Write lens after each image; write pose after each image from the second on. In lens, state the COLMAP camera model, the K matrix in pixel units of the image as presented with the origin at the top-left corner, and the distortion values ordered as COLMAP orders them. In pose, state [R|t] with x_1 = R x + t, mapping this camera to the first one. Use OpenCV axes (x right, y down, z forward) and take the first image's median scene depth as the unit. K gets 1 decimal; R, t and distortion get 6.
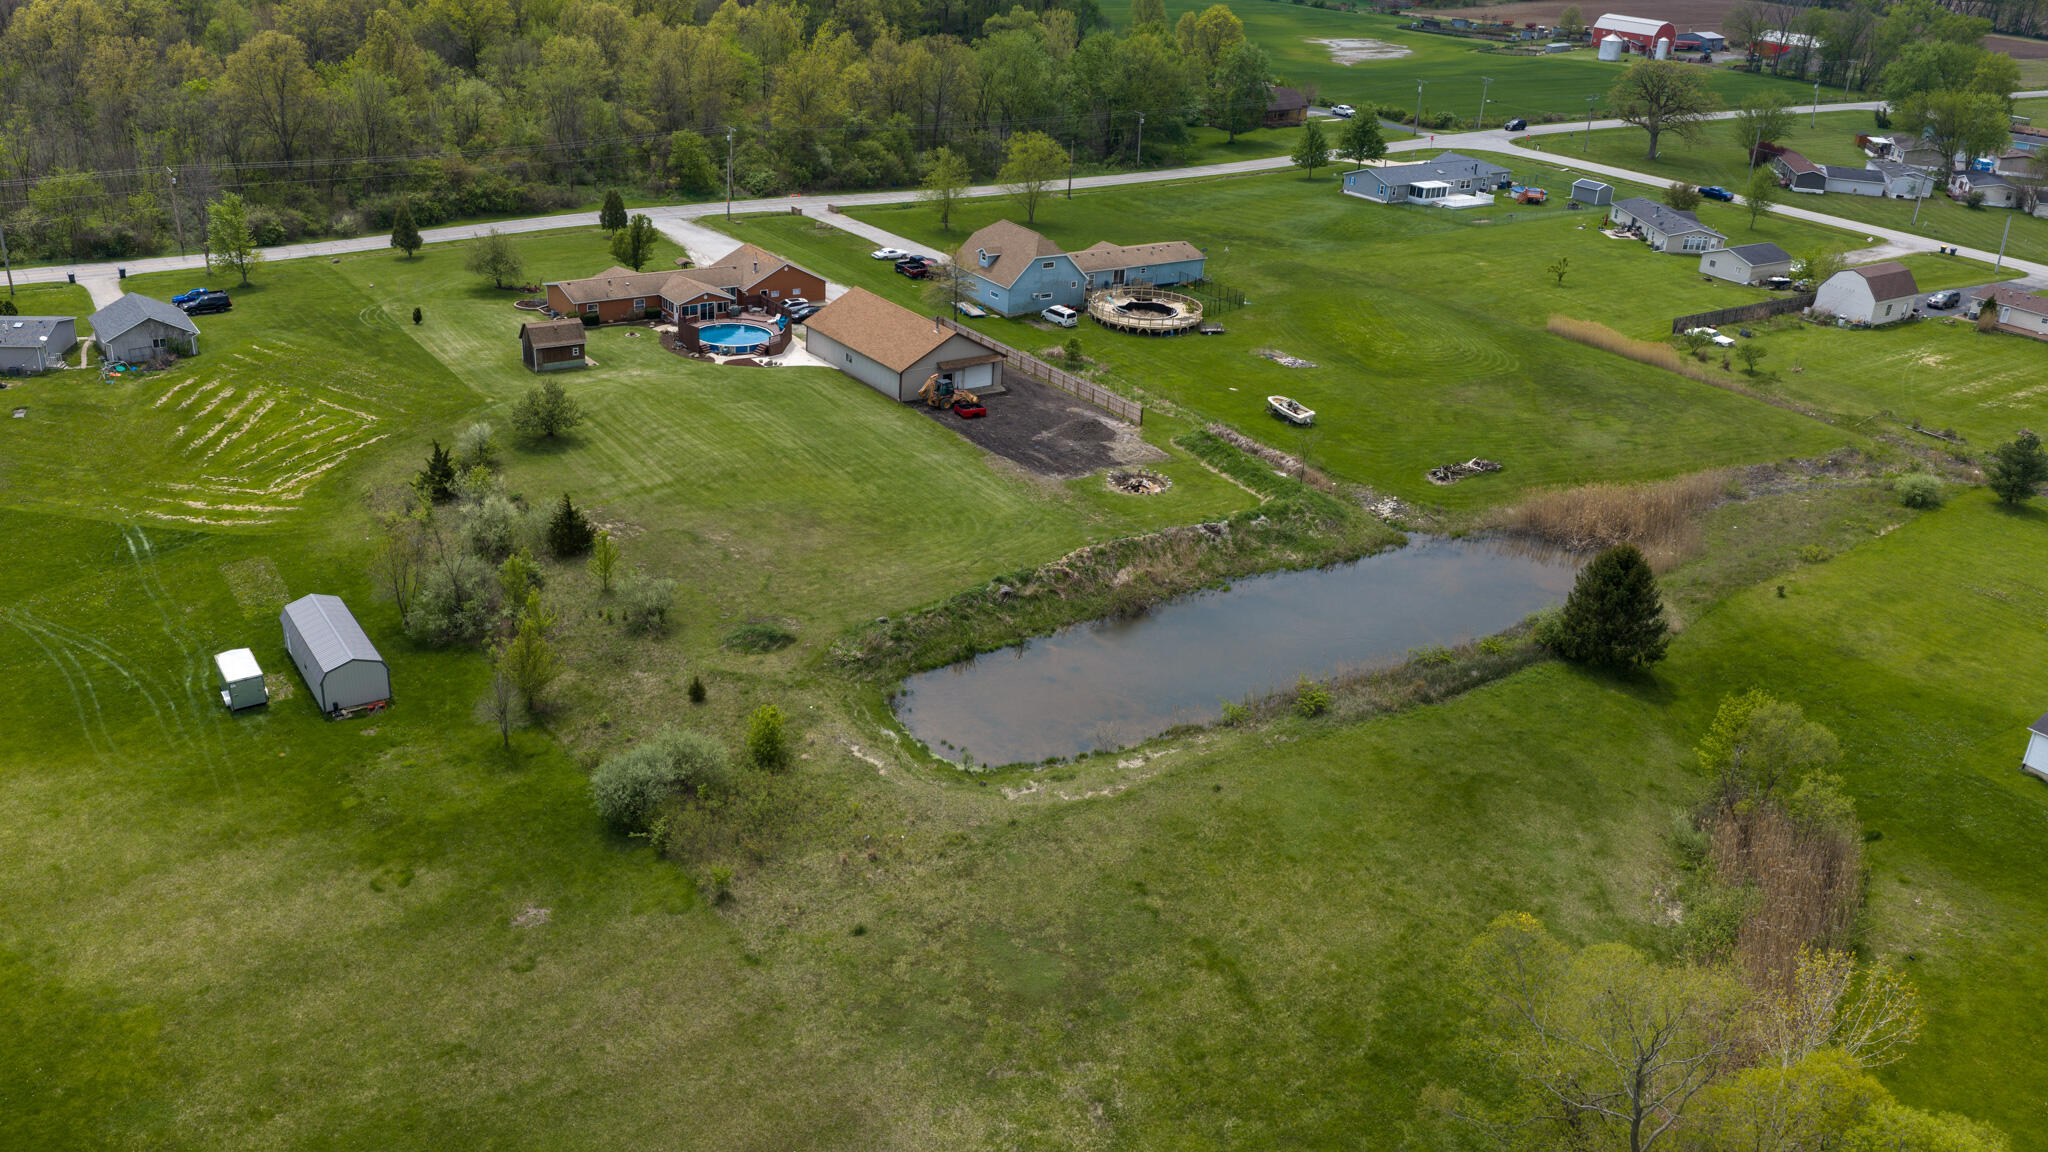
lens RADIAL K [[1691.0, 0, 1024.0], [0, 1691.0, 576.0], [0, 0, 1]] dist [0.028413, -0.057409]
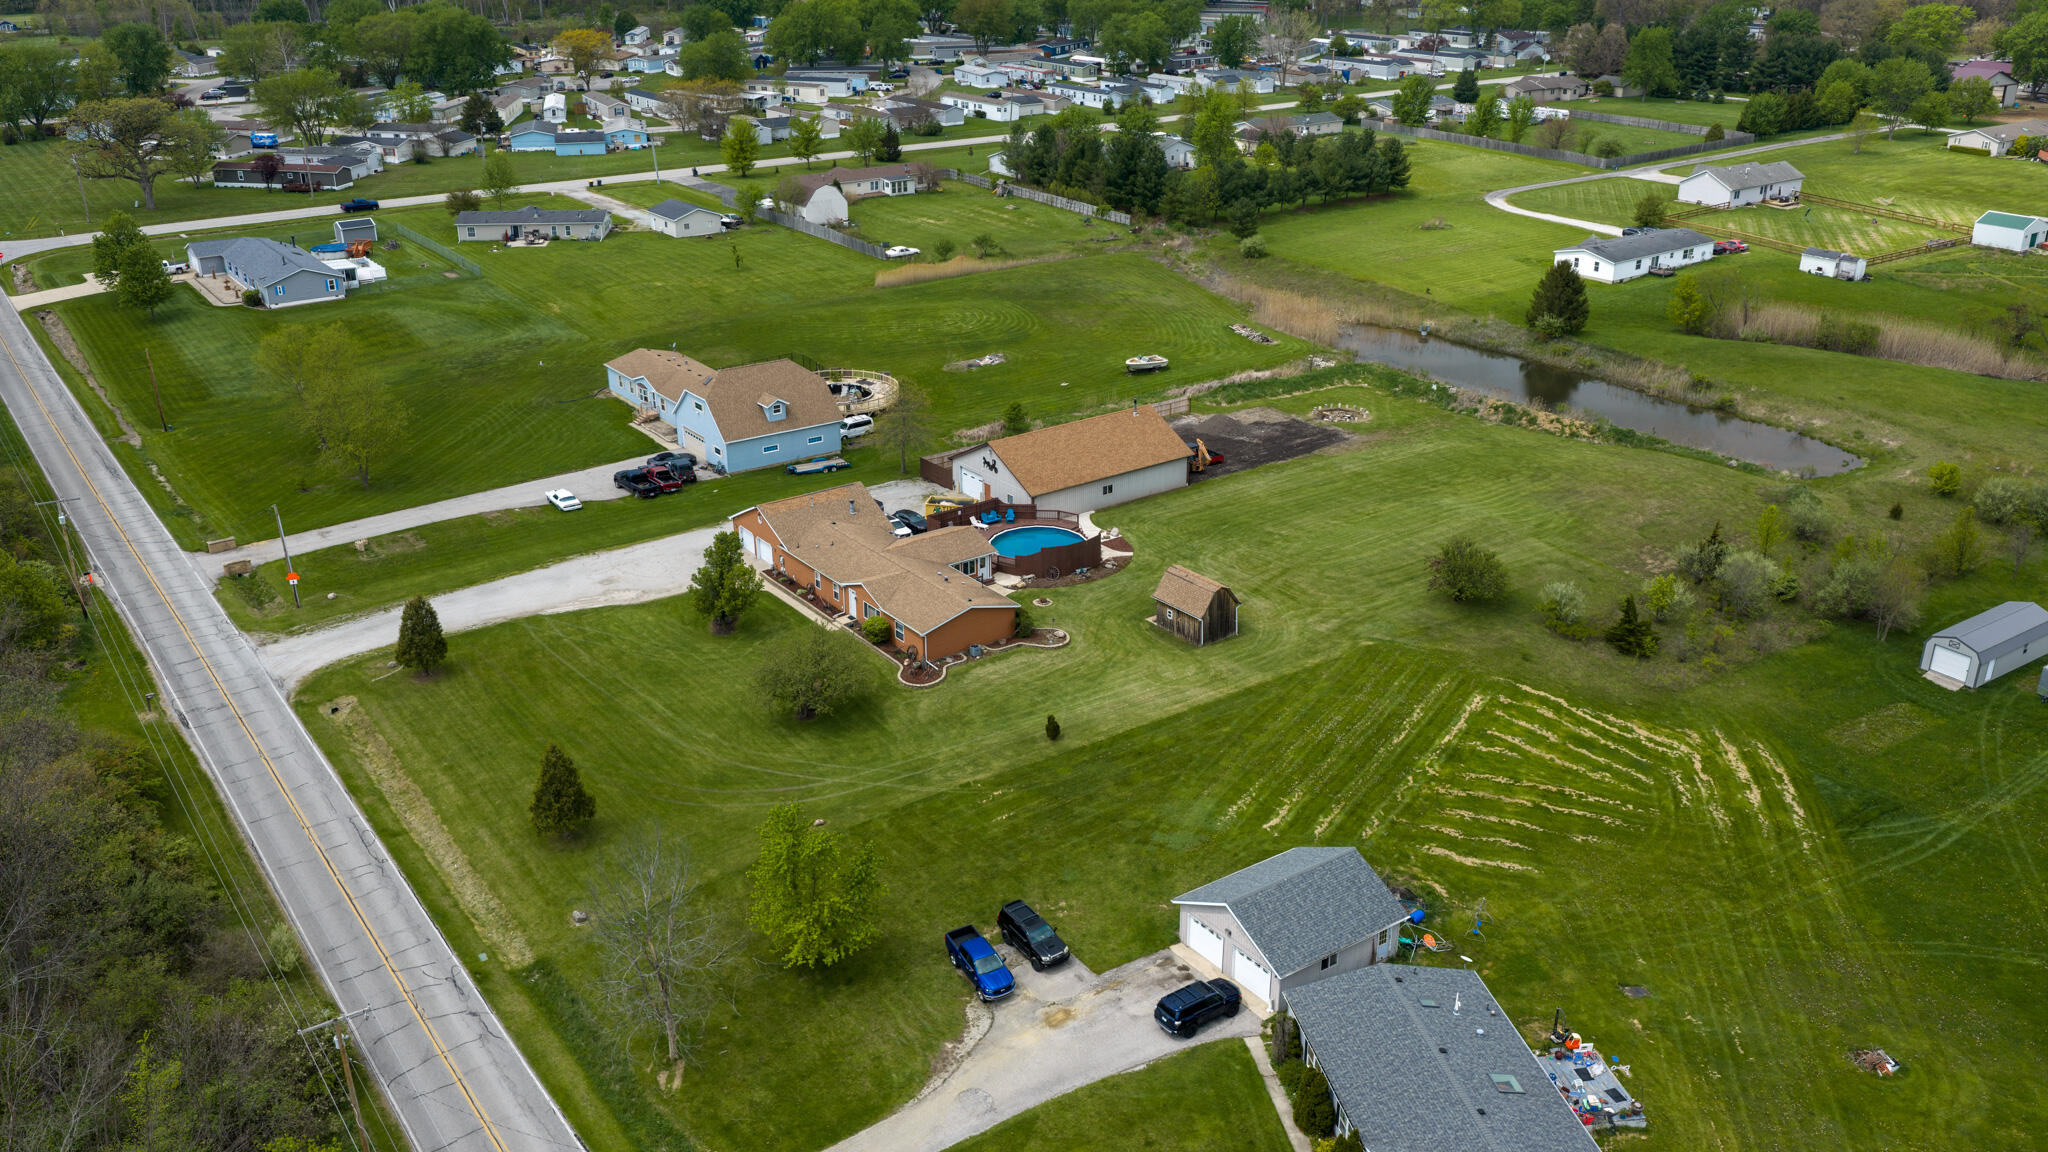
lens RADIAL K [[1691.0, 0, 1024.0], [0, 1691.0, 576.0], [0, 0, 1]] dist [0.028413, -0.057409]
pose [[-0.009871, -0.440570, 0.897664, -0.902817], [0.409619, 0.817150, 0.405558, -0.461470], [-0.912203, 0.371704, 0.172400, 0.891026]]
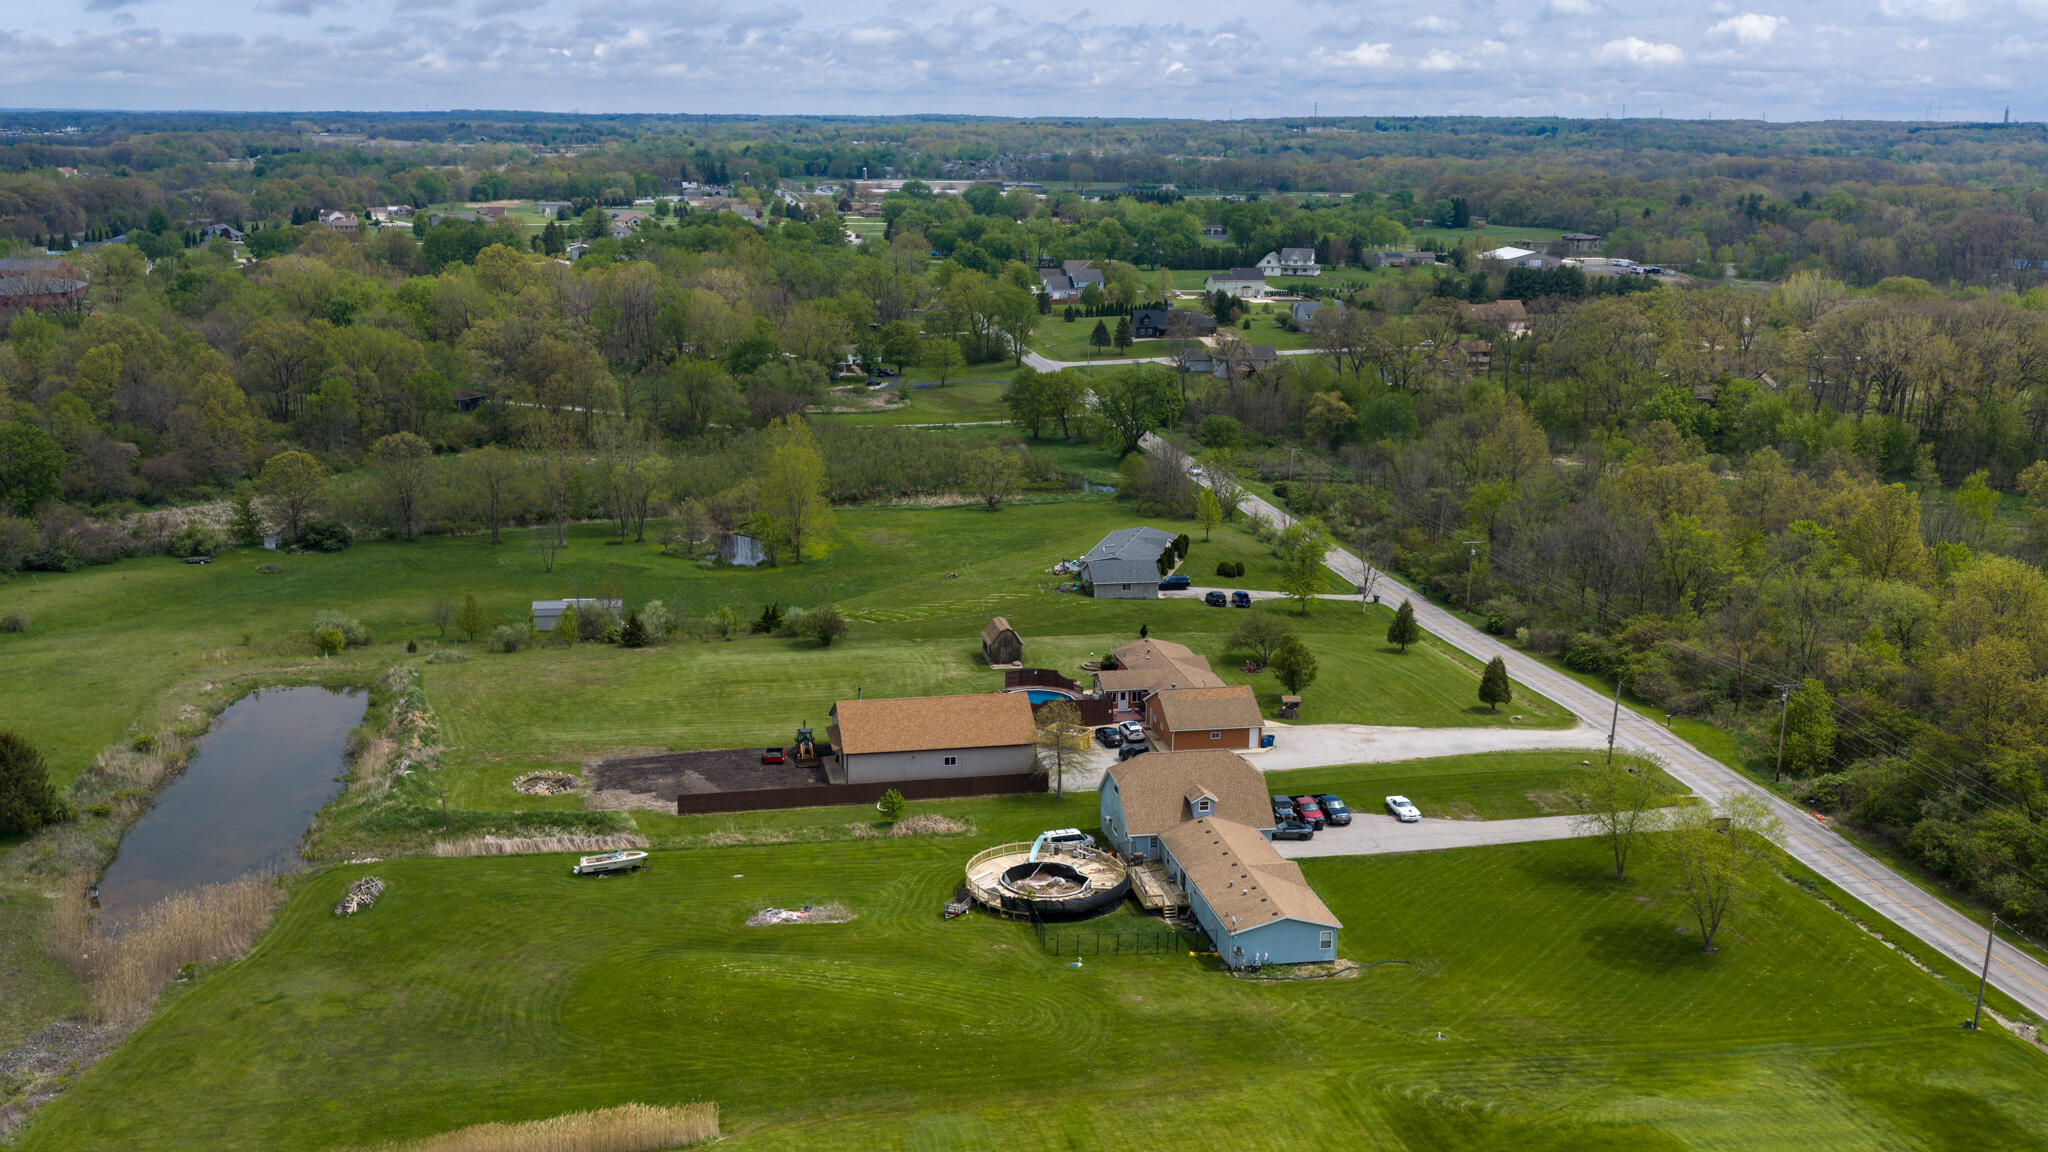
lens RADIAL K [[1946.7, 0, 1024.0], [0, 1946.7, 576.0], [0, 0, 1]] dist [0.000533, -0.003722]
pose [[-0.412091, 0.145433, -0.899461, 0.882132], [-0.404288, 0.855492, 0.323550, -0.588949], [0.816537, 0.496974, -0.293743, 1.321405]]
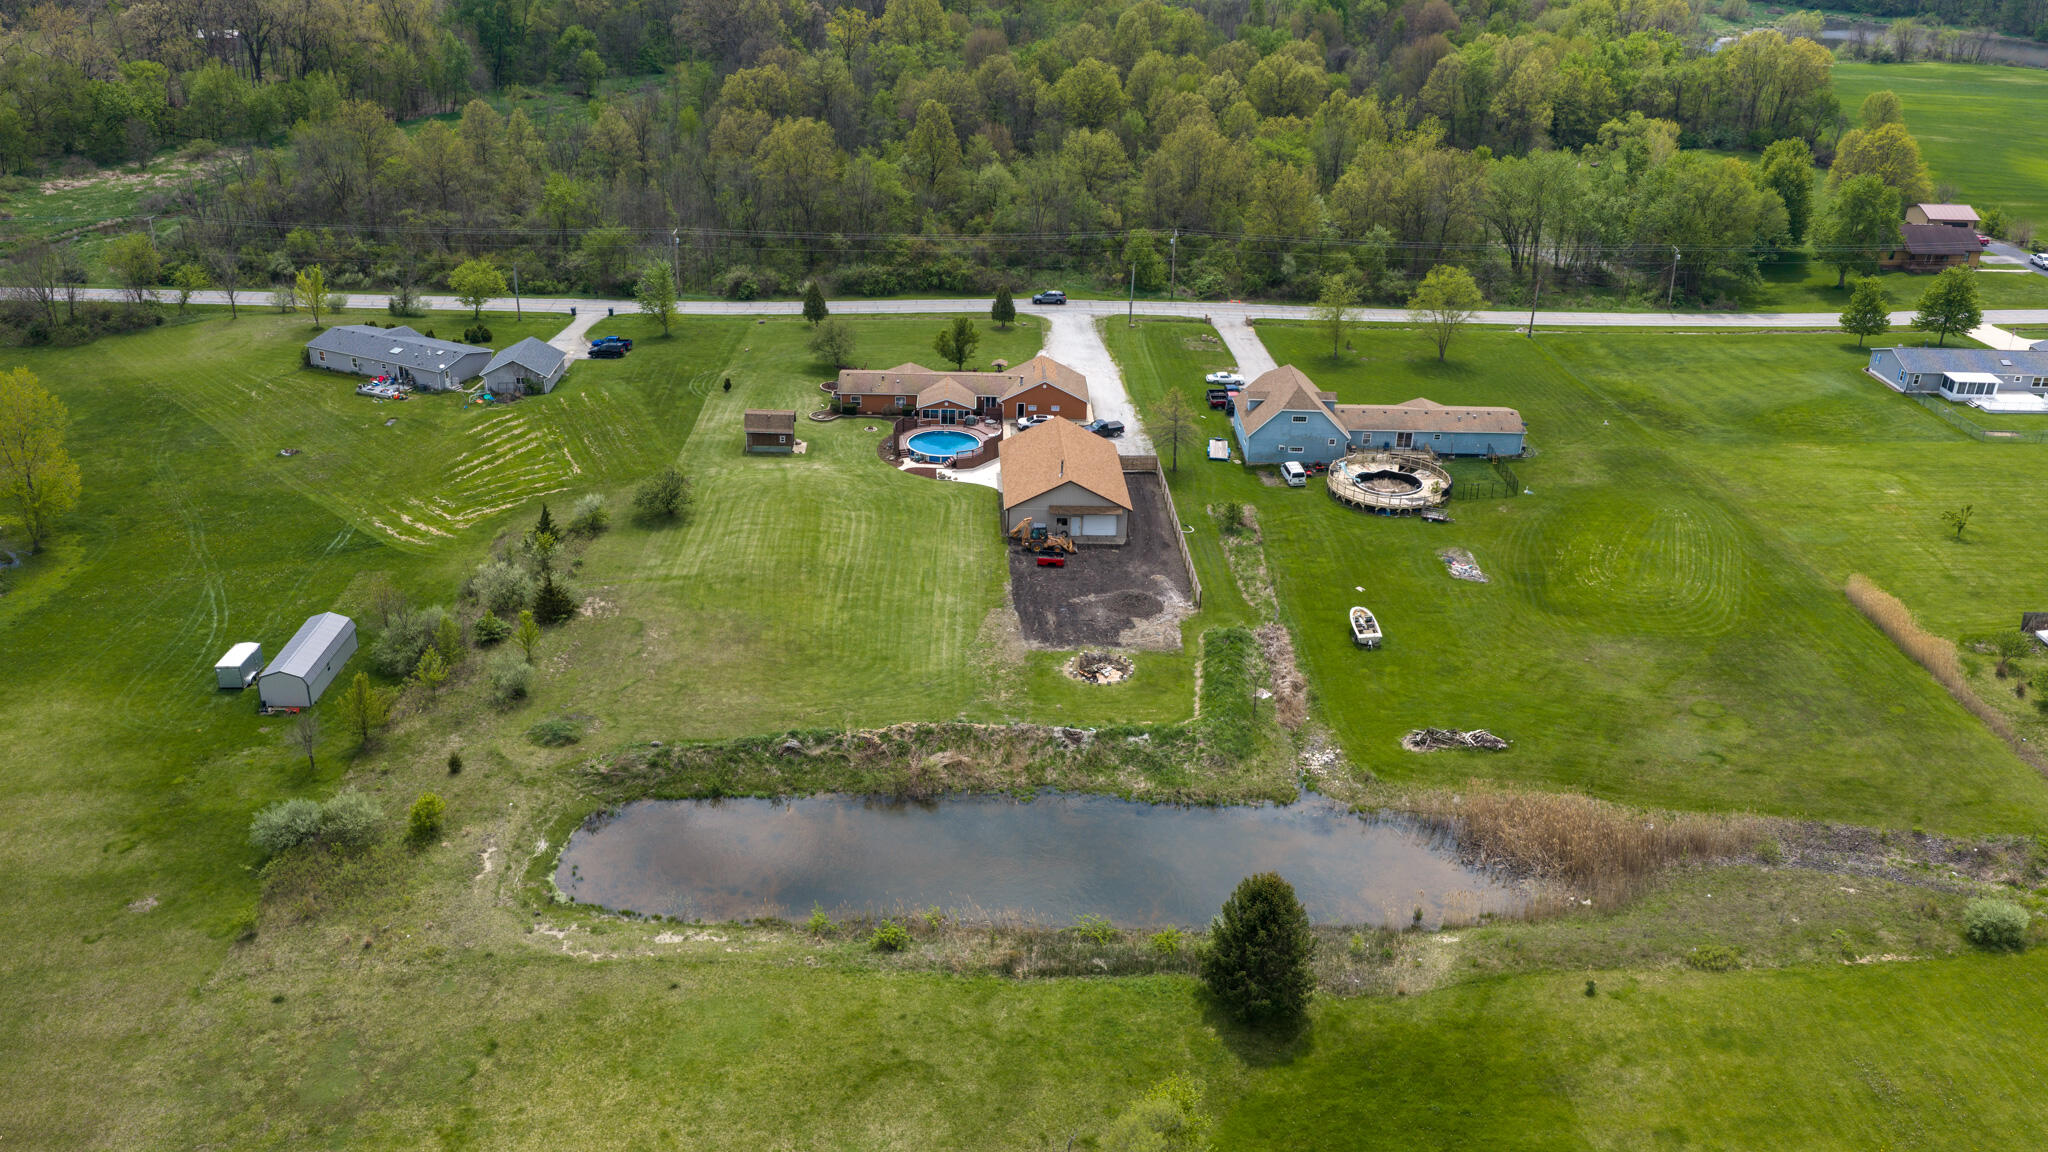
lens RADIAL K [[1691.0, 0, 1024.0], [0, 1691.0, 576.0], [0, 0, 1]] dist [0.028413, -0.057409]
pose [[0.831109, 0.202900, -0.517774, 0.452678], [-0.207093, 0.977020, 0.050447, -0.126892], [0.516111, 0.065300, 0.854029, 0.114337]]
